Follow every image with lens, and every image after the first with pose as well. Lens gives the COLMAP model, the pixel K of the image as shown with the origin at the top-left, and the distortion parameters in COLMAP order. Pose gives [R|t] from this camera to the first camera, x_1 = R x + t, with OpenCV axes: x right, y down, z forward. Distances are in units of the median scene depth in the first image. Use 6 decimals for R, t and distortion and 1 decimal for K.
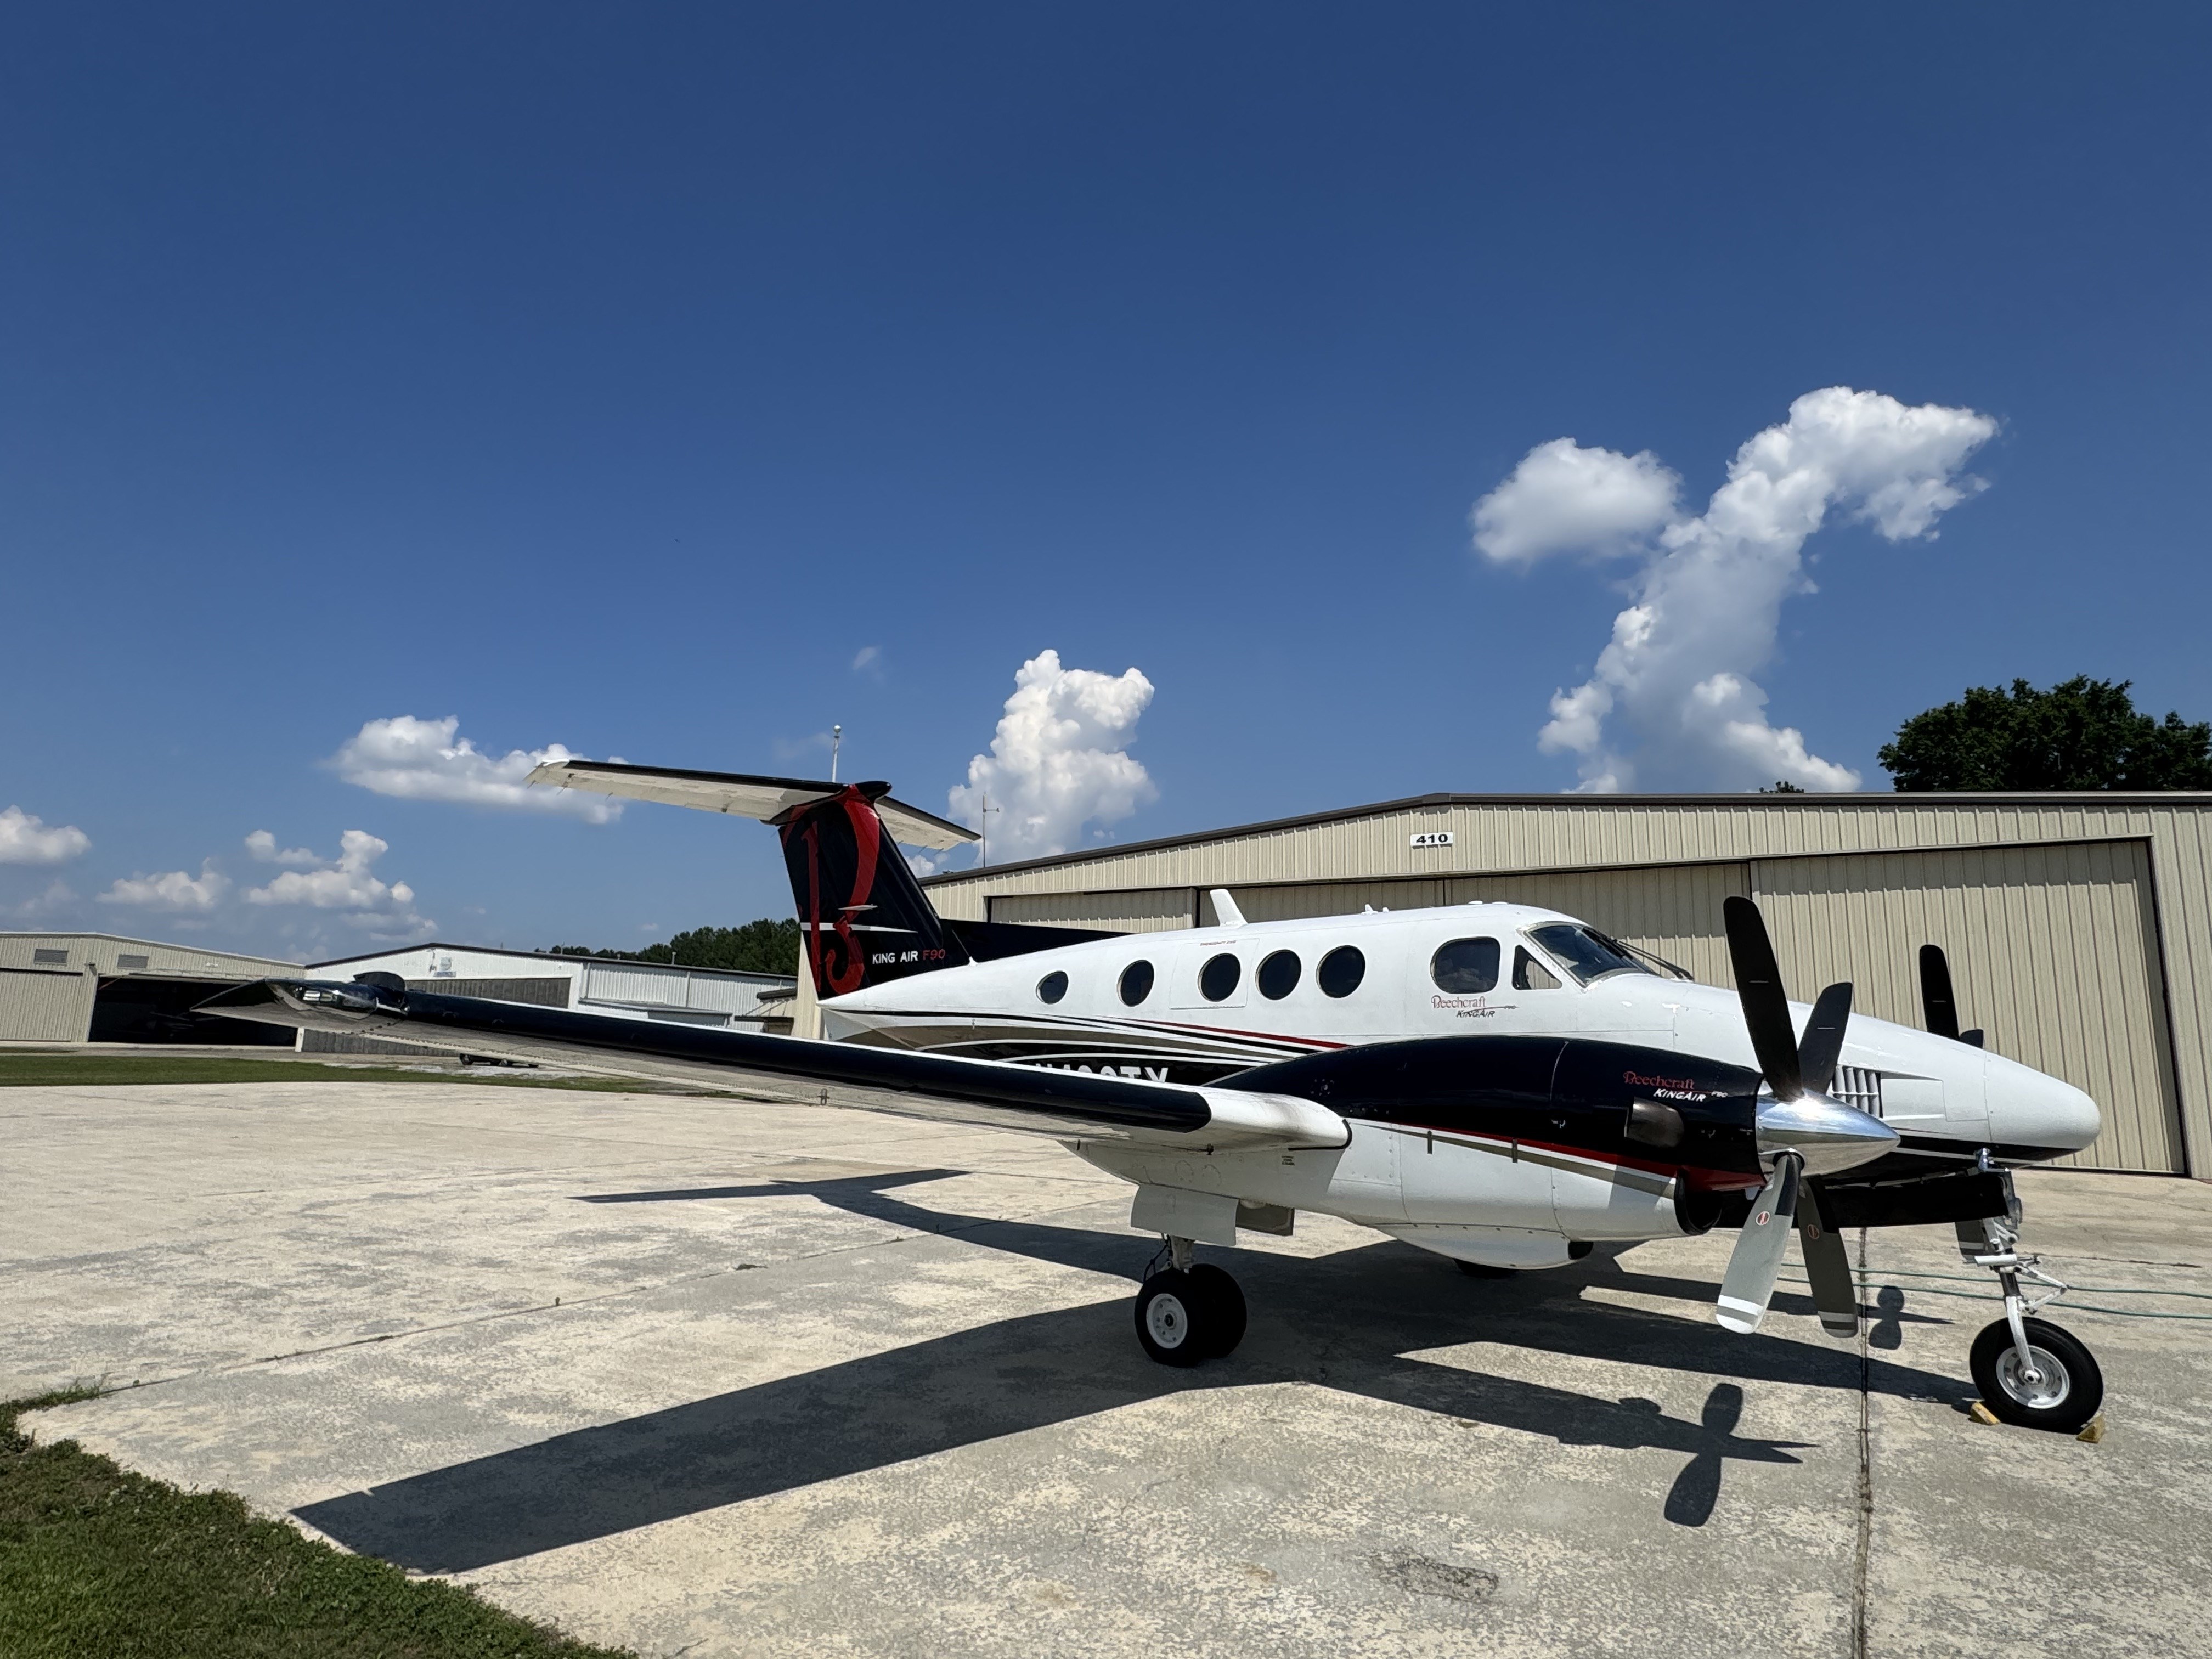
lens RADIAL K [[1265.3, 0, 1108.2], [0, 1265.3, 828.0], [0, 0, 1]] dist [-0.003855, 0.000118]
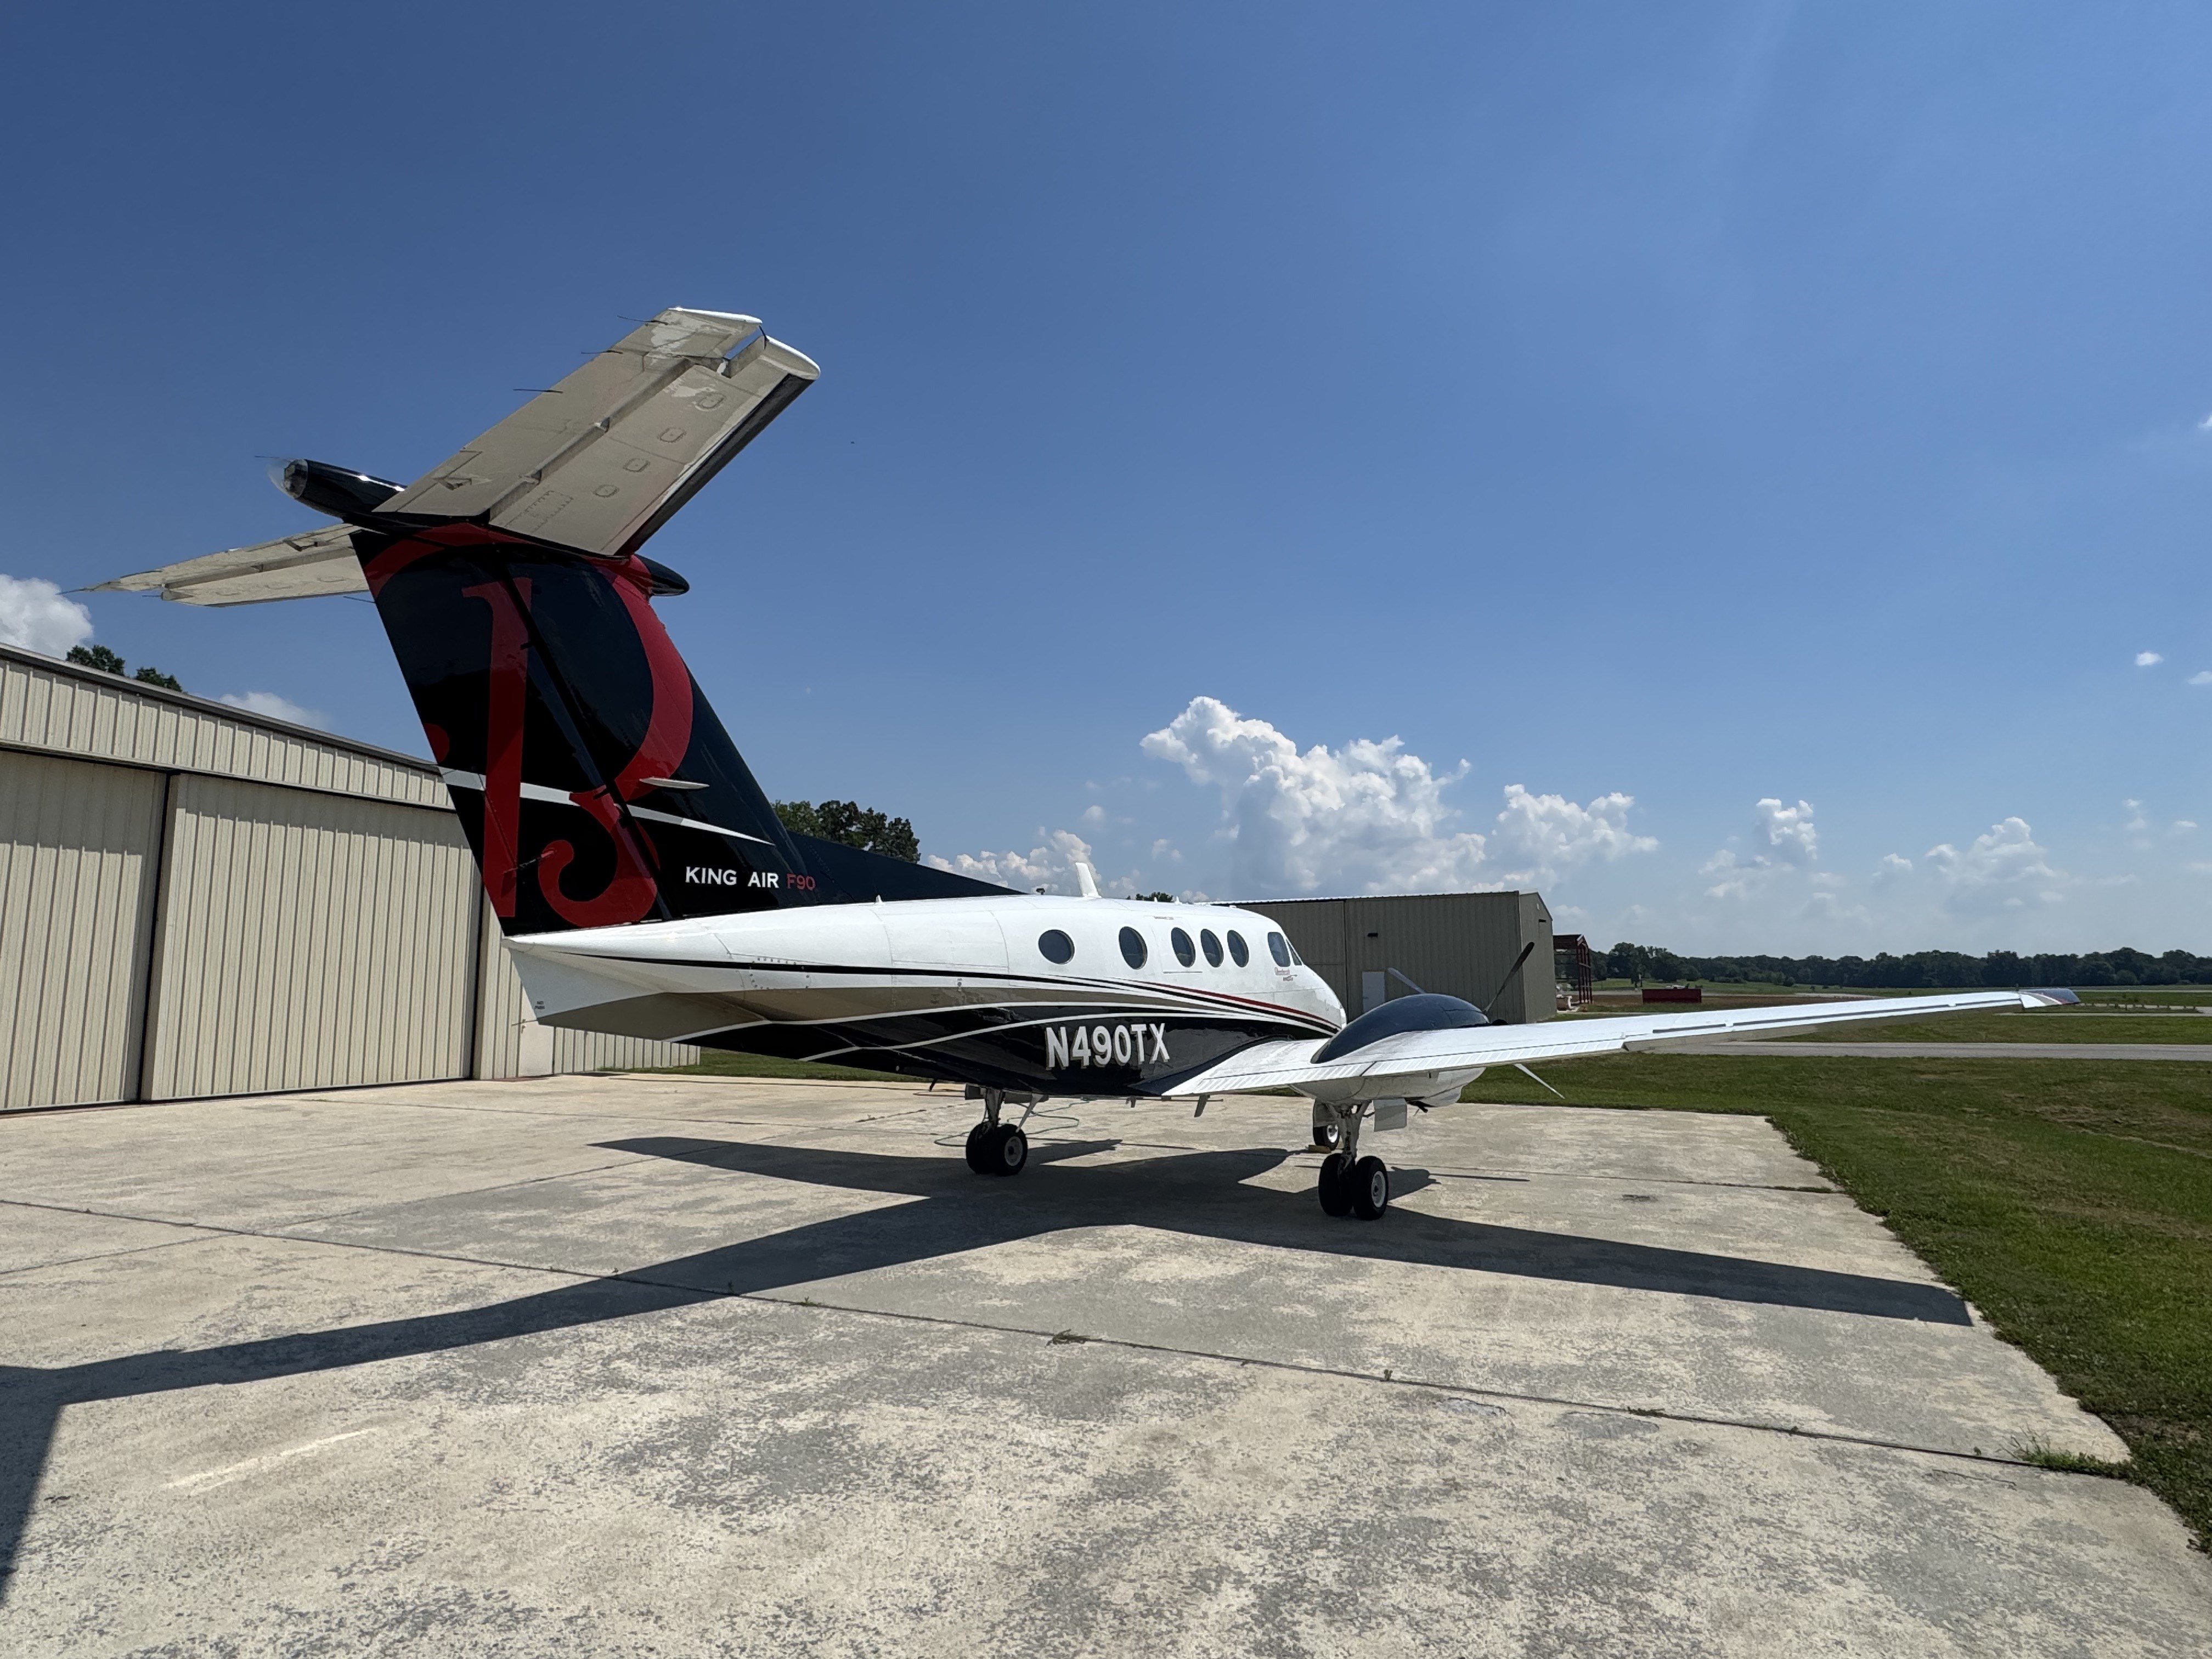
lens RADIAL K [[1228.2, 0, 1091.4], [0, 1228.2, 830.8], [0, 0, 1]] dist [-0.002711, -0.000854]
pose [[-0.121590, 0.106383, 0.986863, -1.683699], [-0.172339, 0.976876, -0.126540, 0.267072], [-0.977505, -0.185461, -0.100445, 1.889435]]
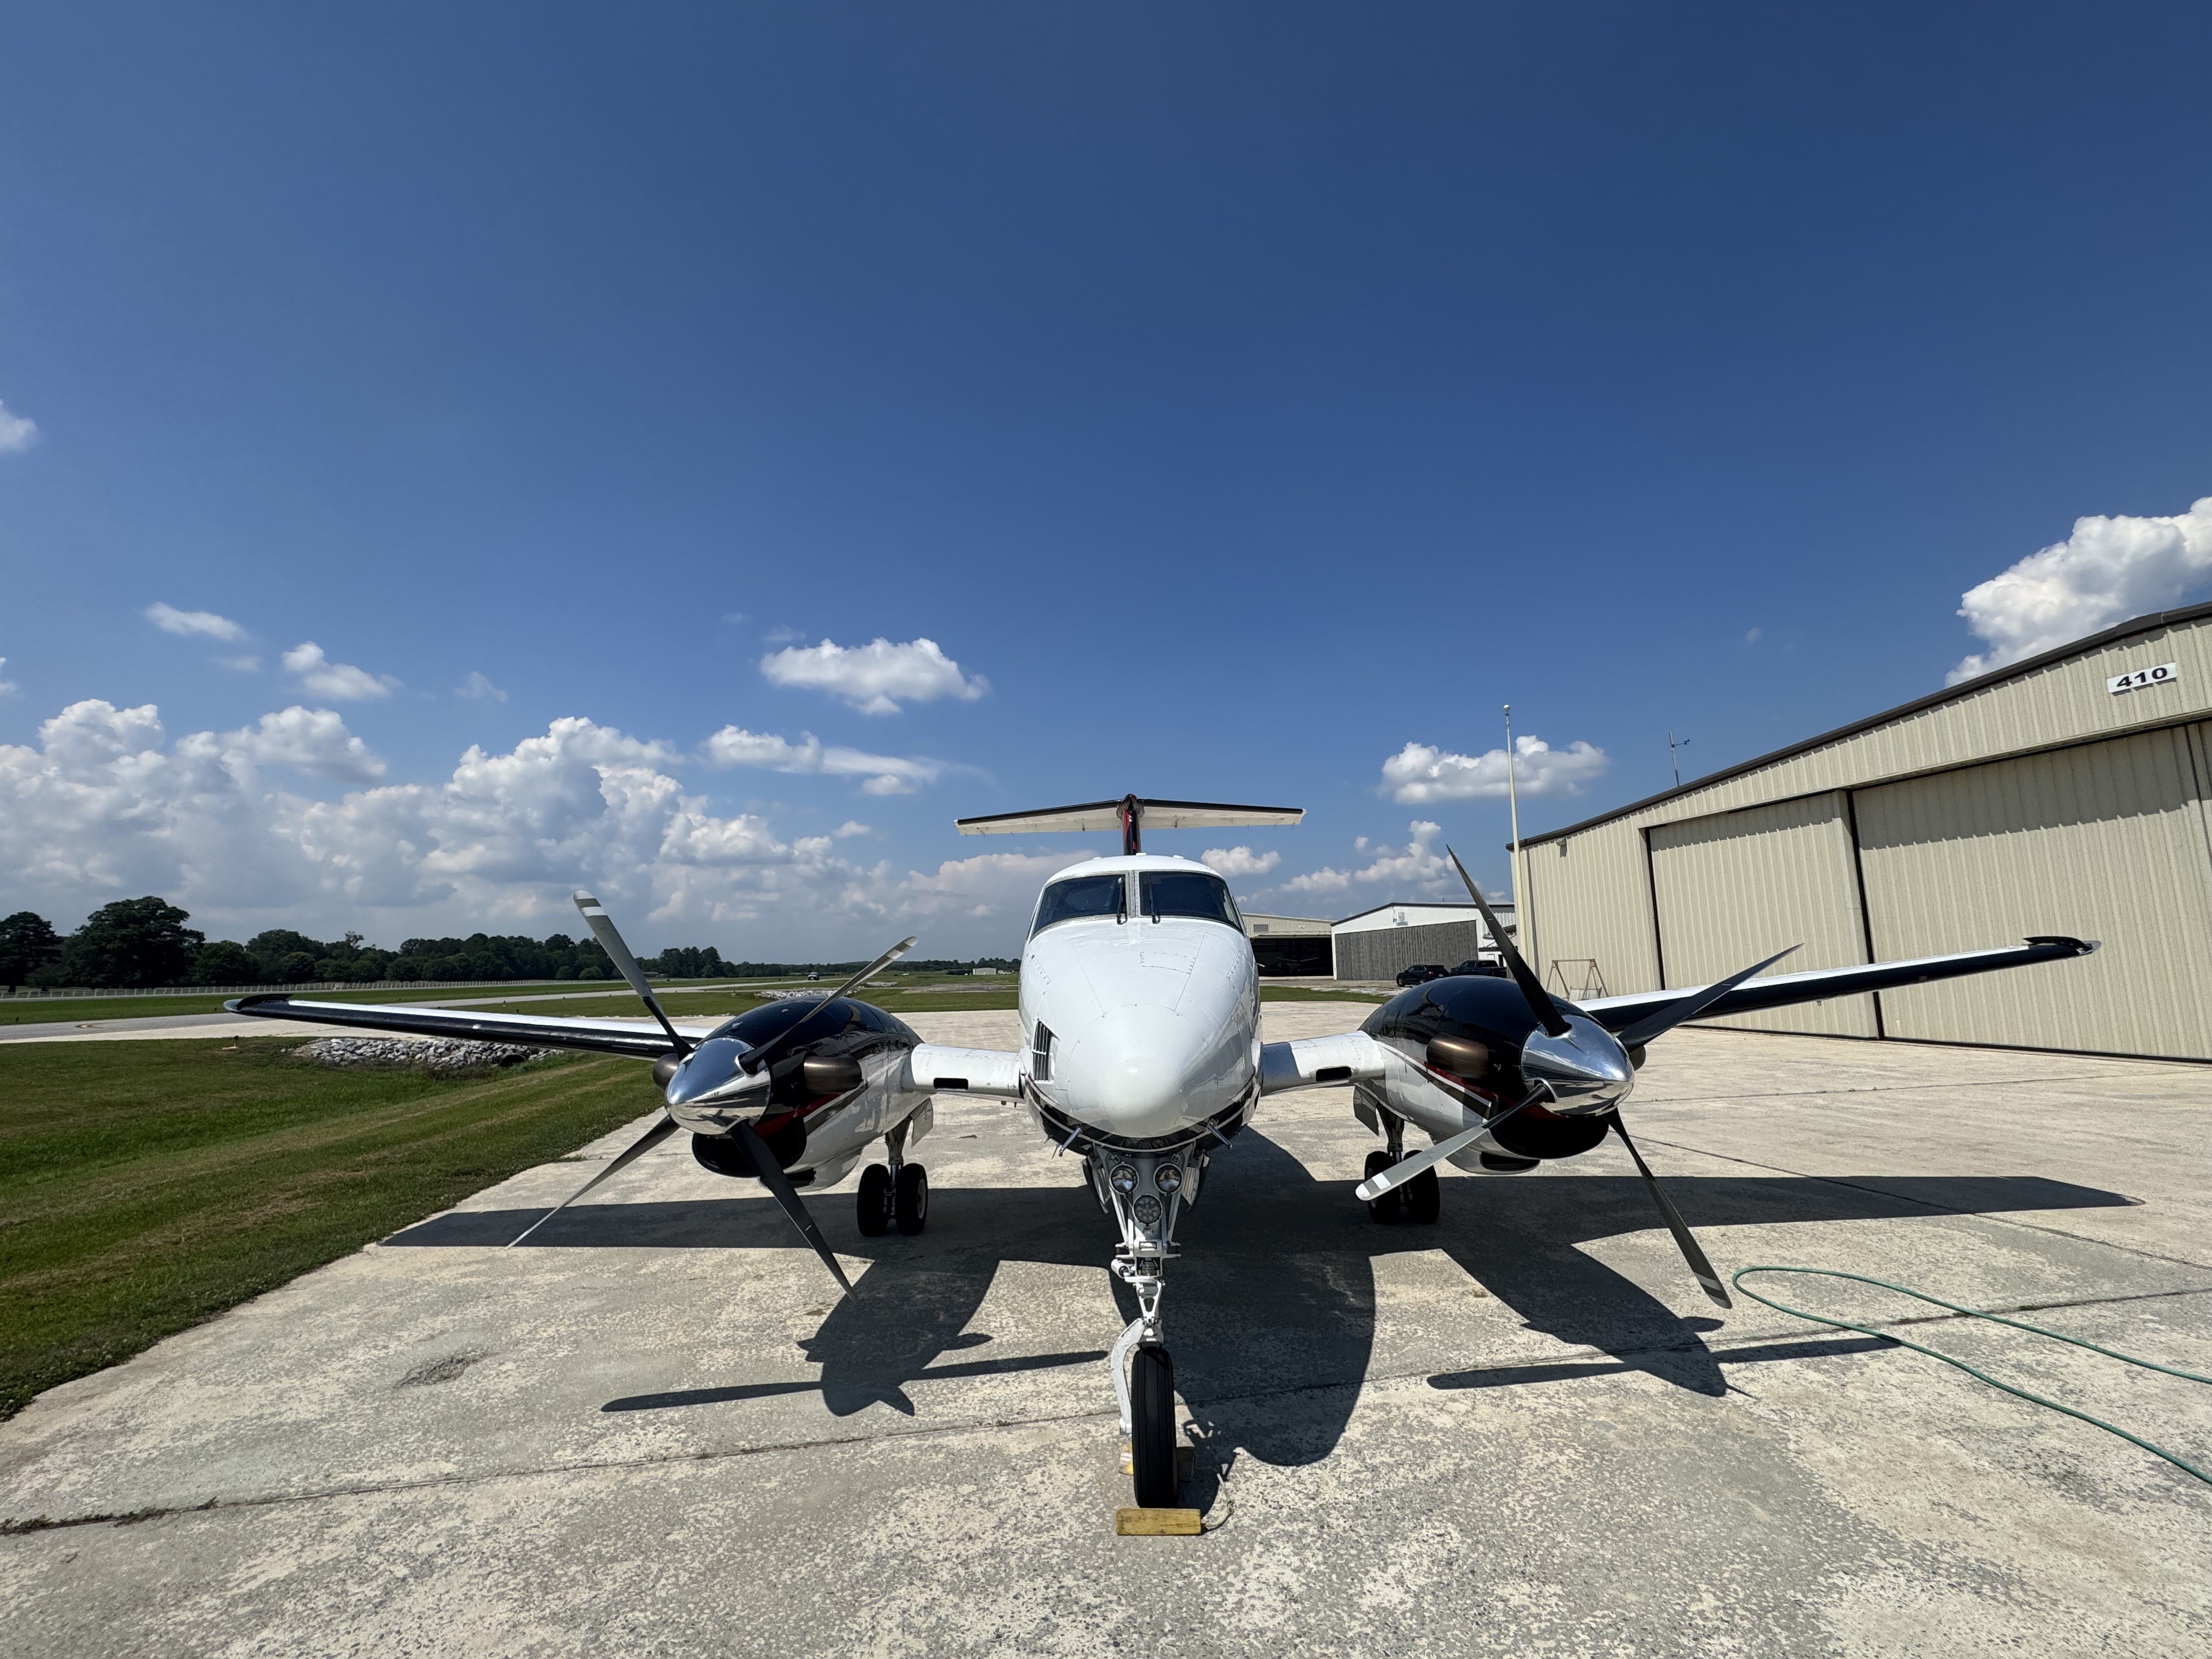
lens RADIAL K [[956.3, 0, 1106.0], [0, 956.3, 829.5], [0, 0, 1]] dist [-0.001026, -0.000407]
pose [[0.638896, -0.145872, -0.755337, 1.293409], [0.166589, 0.984794, -0.049278, 0.107741], [0.751040, -0.094347, 0.653481, 0.681629]]
